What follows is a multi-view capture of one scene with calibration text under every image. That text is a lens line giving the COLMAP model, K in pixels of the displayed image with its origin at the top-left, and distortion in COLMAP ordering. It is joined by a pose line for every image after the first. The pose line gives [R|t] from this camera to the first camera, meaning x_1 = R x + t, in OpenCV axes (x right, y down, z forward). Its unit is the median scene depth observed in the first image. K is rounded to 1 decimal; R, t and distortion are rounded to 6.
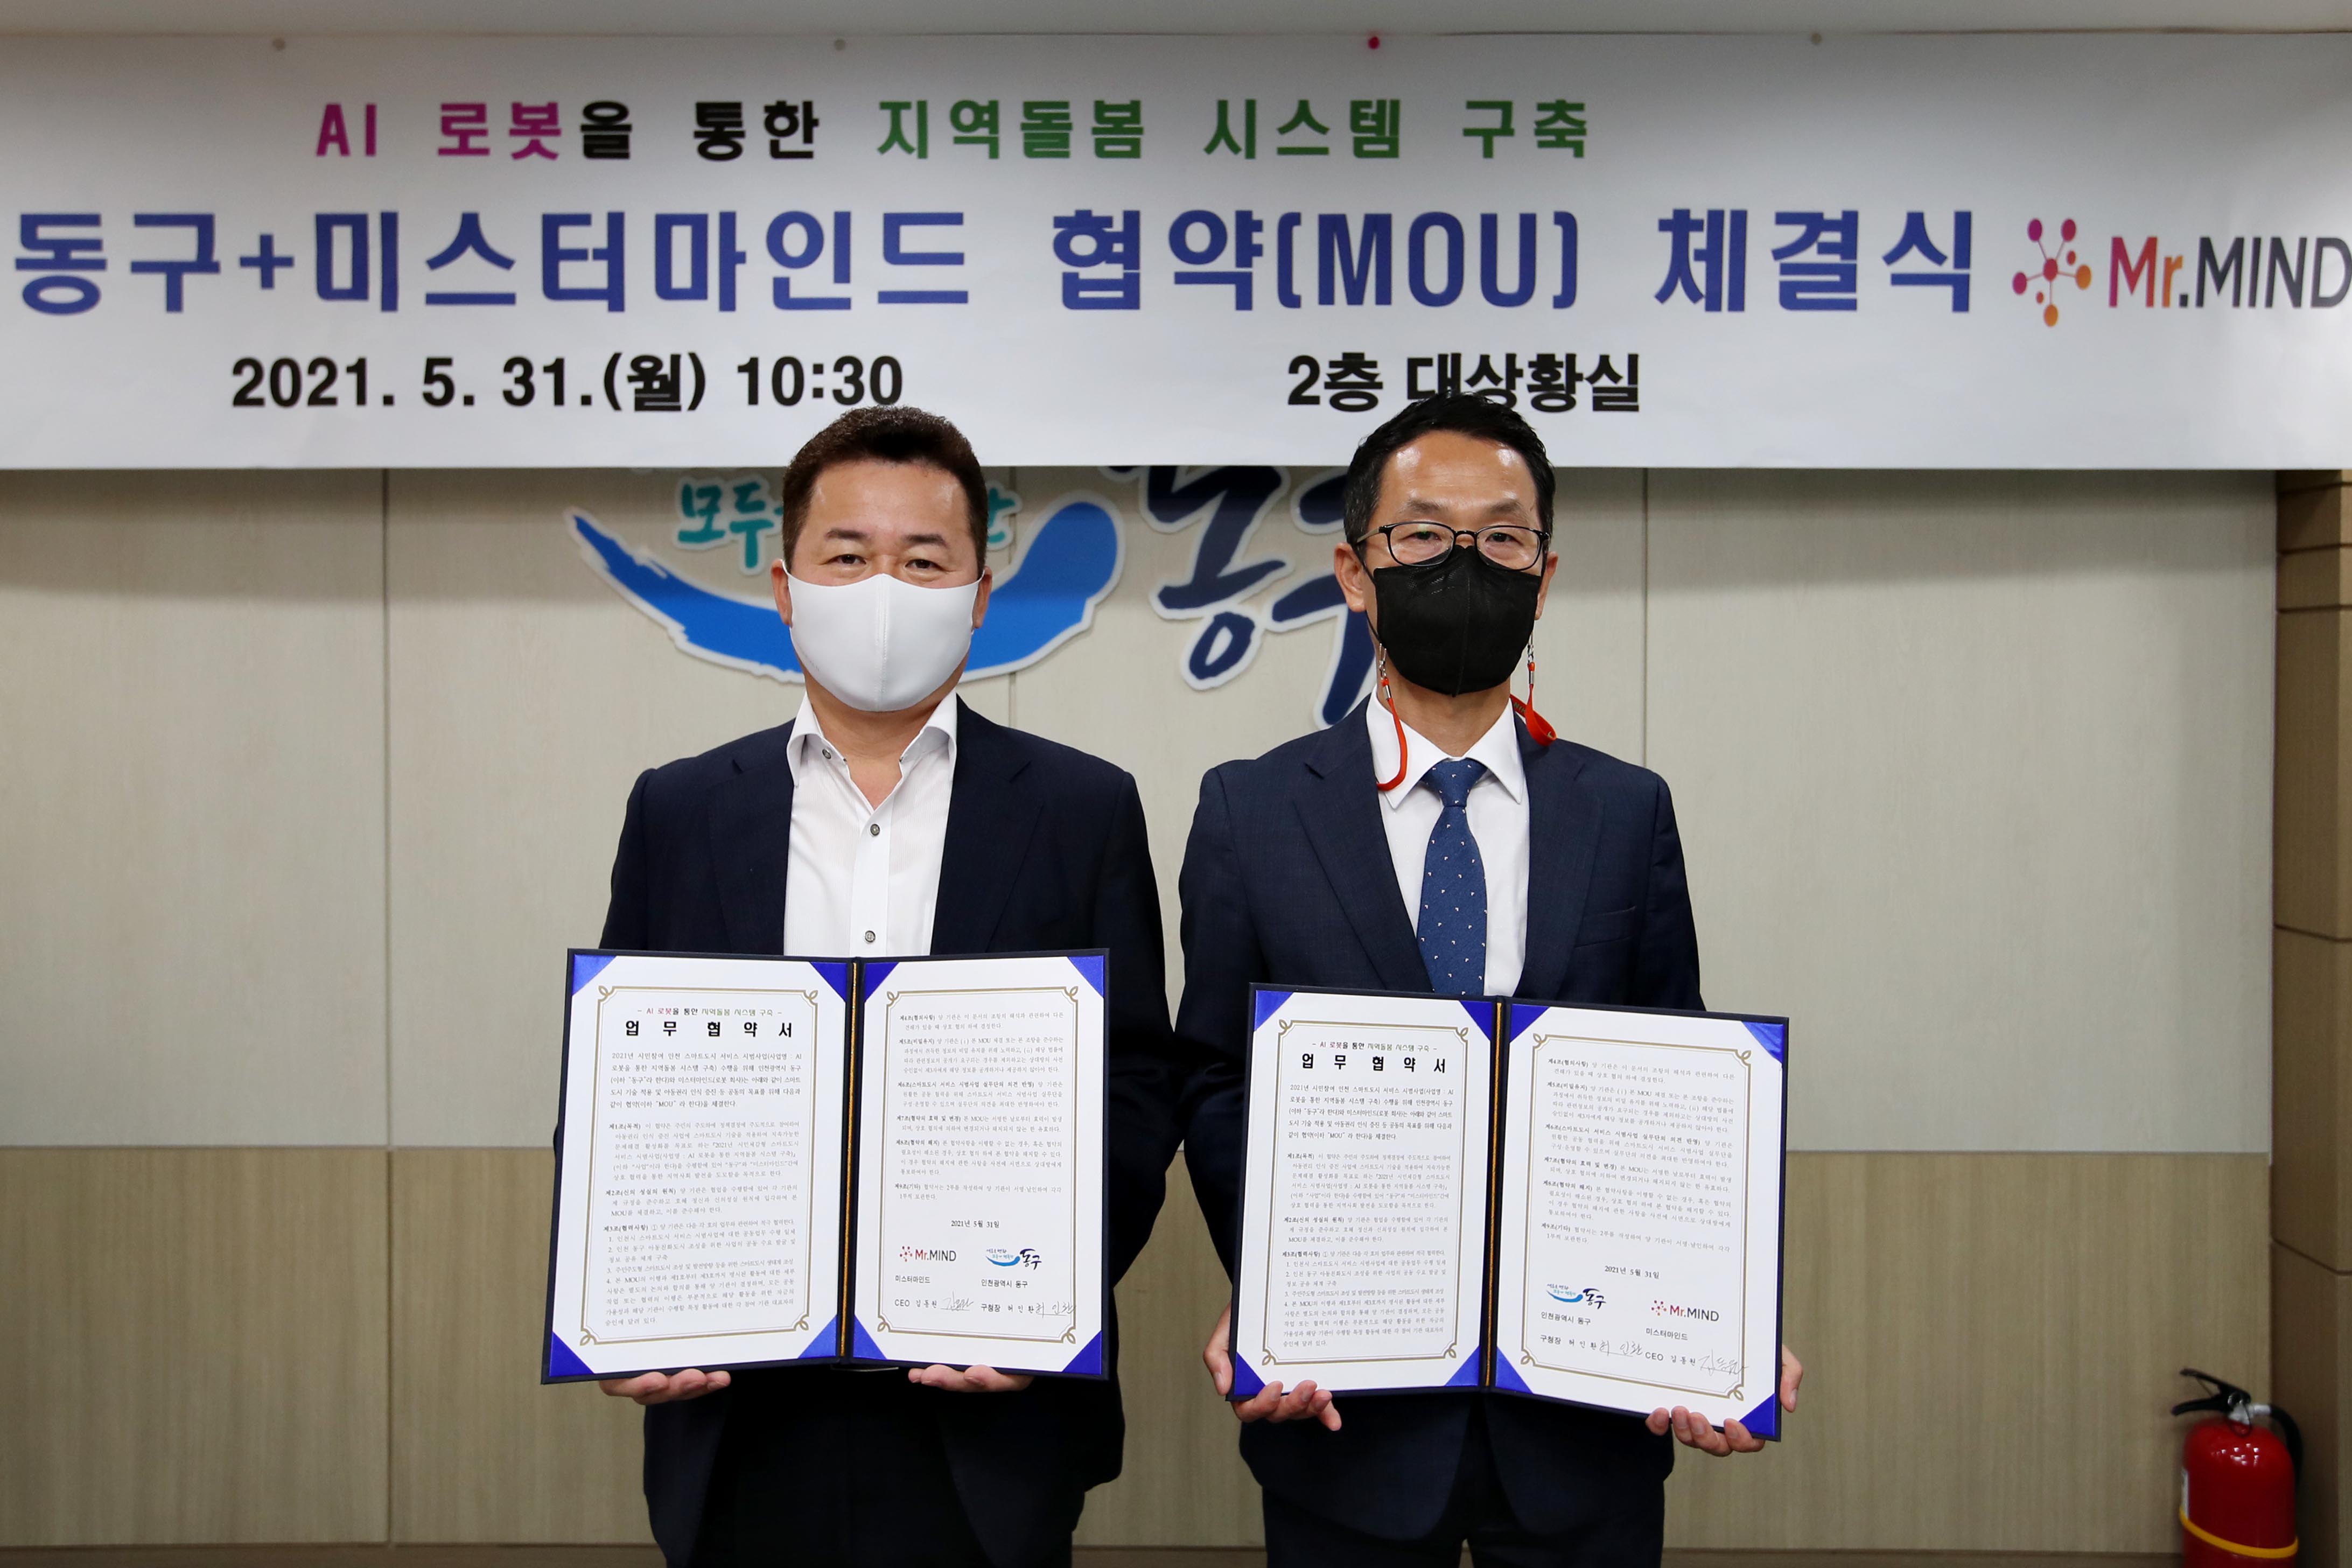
lens RADIAL K [[1666.9, 0, 1186.3], [0, 1666.9, 761.4], [0, 0, 1]] dist [-0.014216, 0.033728]
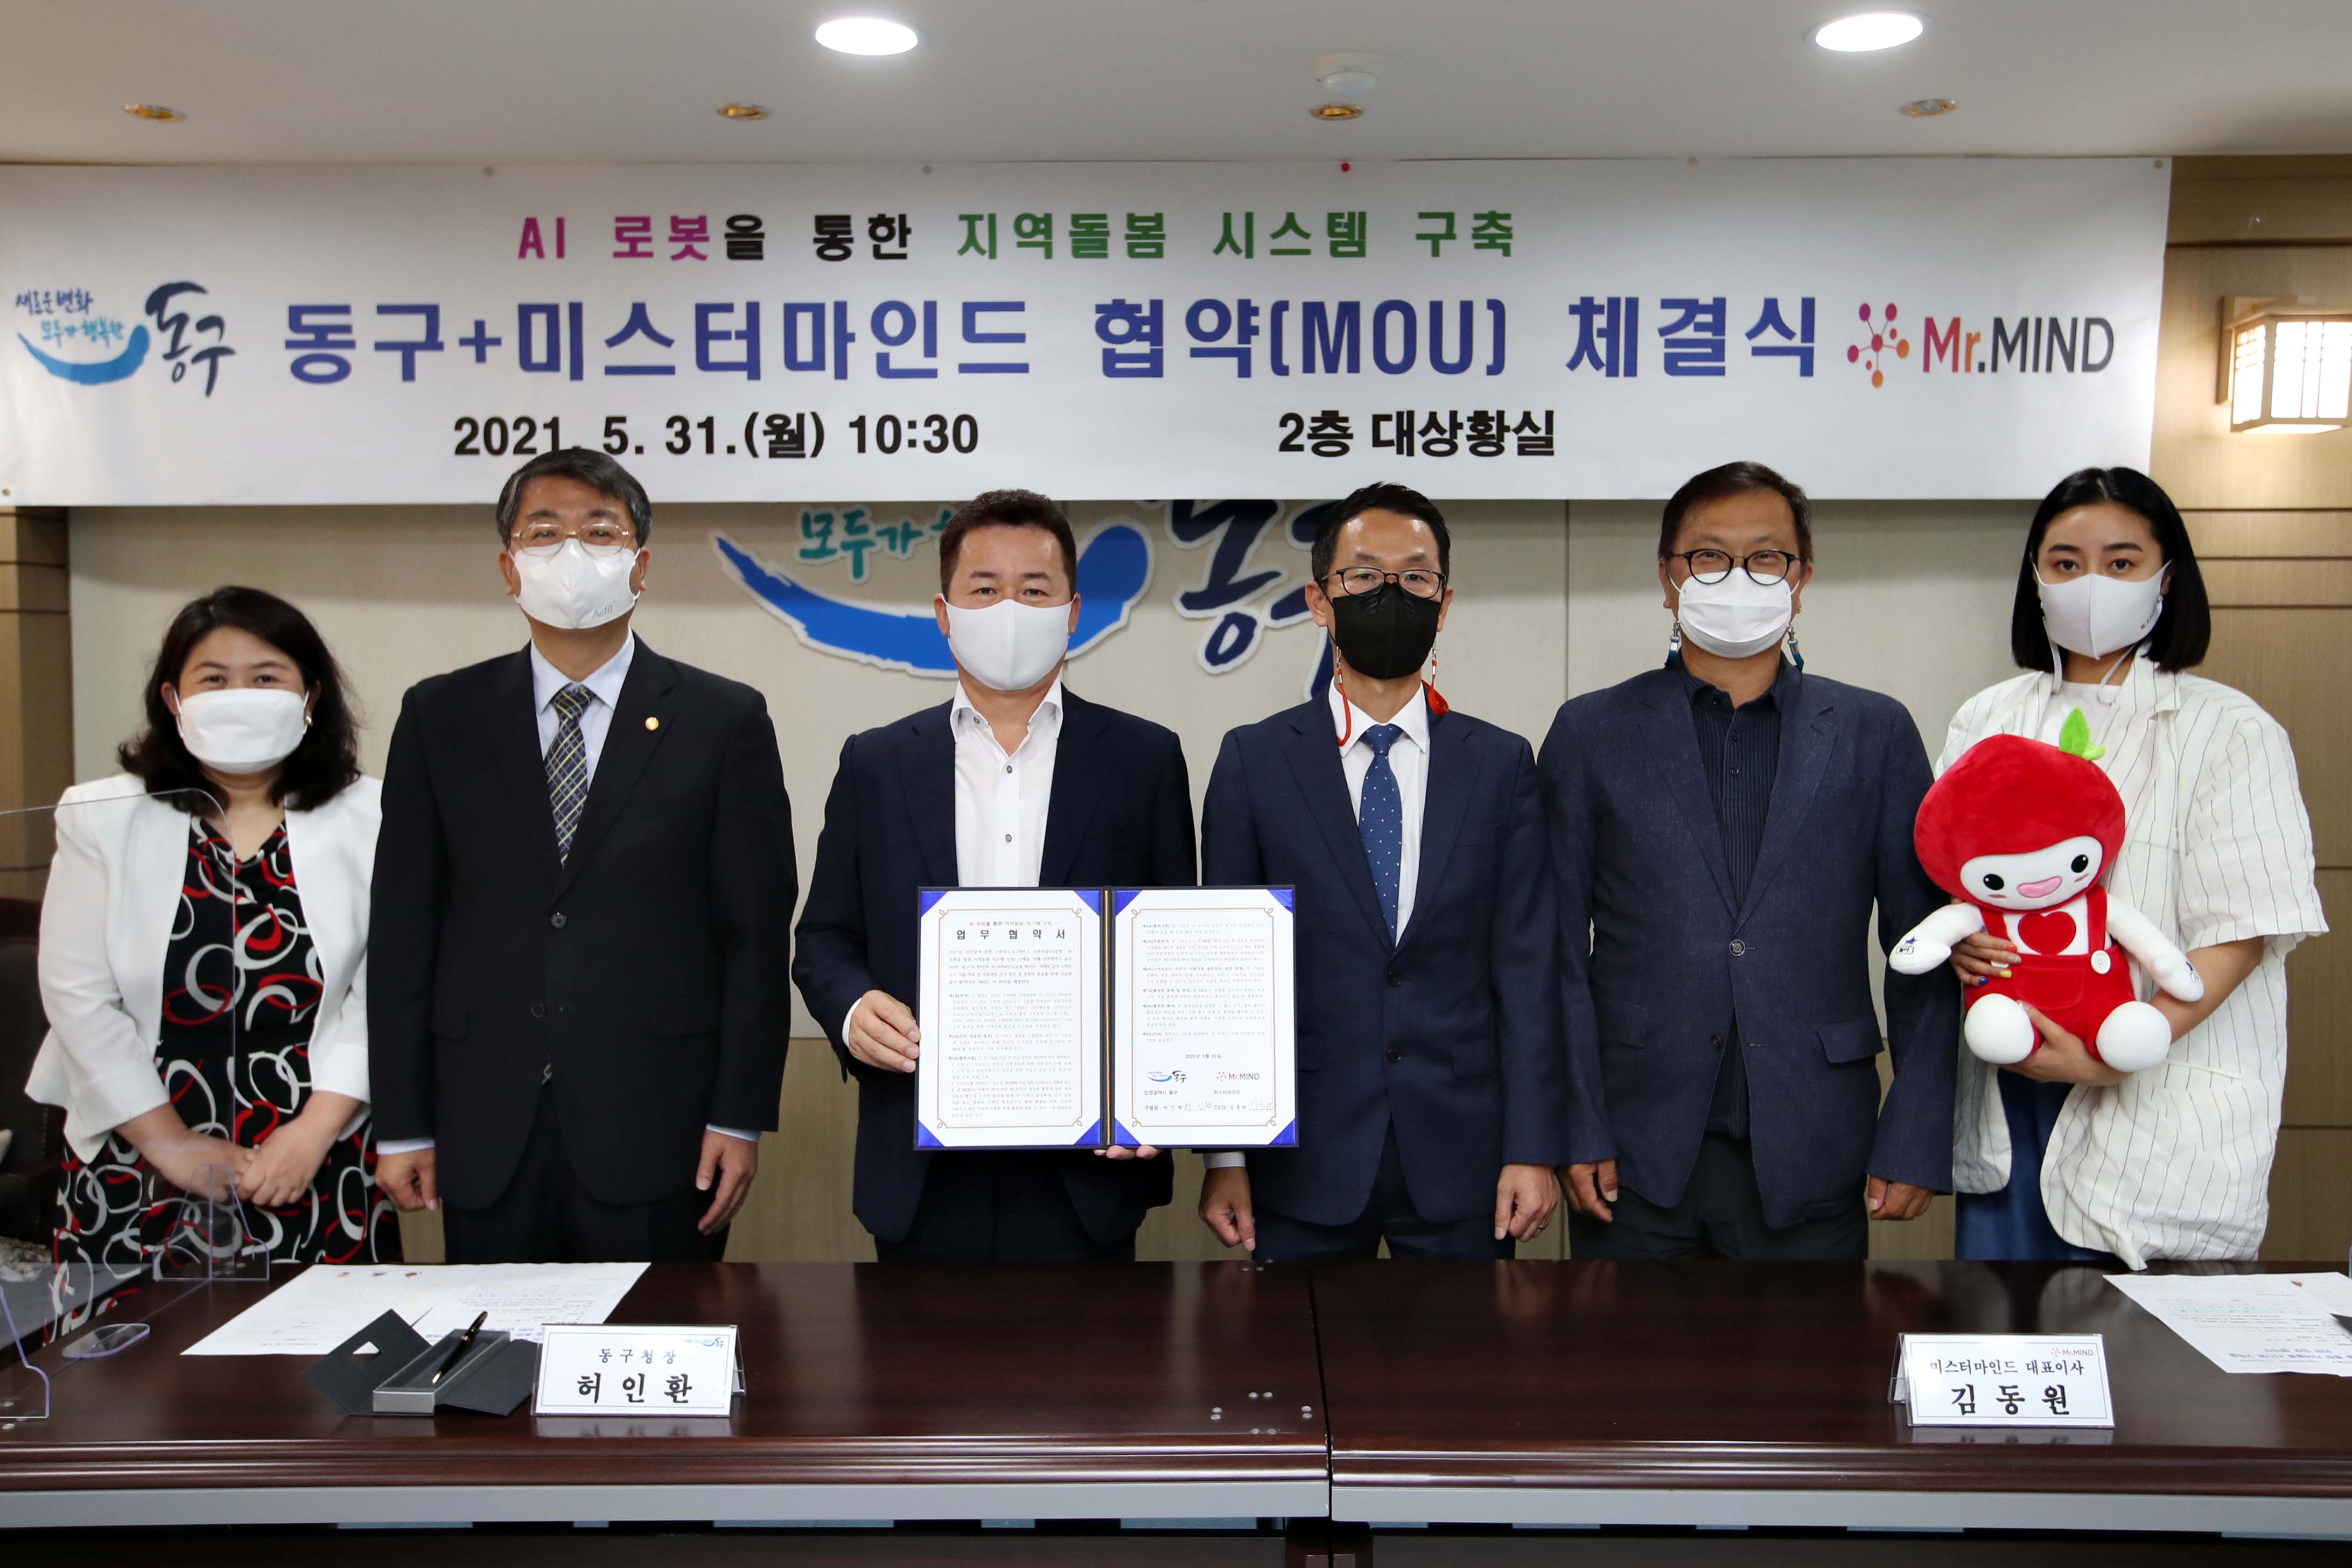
lens RADIAL K [[1820.6, 0, 1168.3], [0, 1820.6, 776.3], [0, 0, 1]] dist [-0.000957, 0.029712]
pose [[0.999980, -0.002835, -0.005611, -0.017022], [0.002933, 0.999844, 0.017423, 0.010848], [0.005561, -0.017439, 0.999832, -0.403816]]
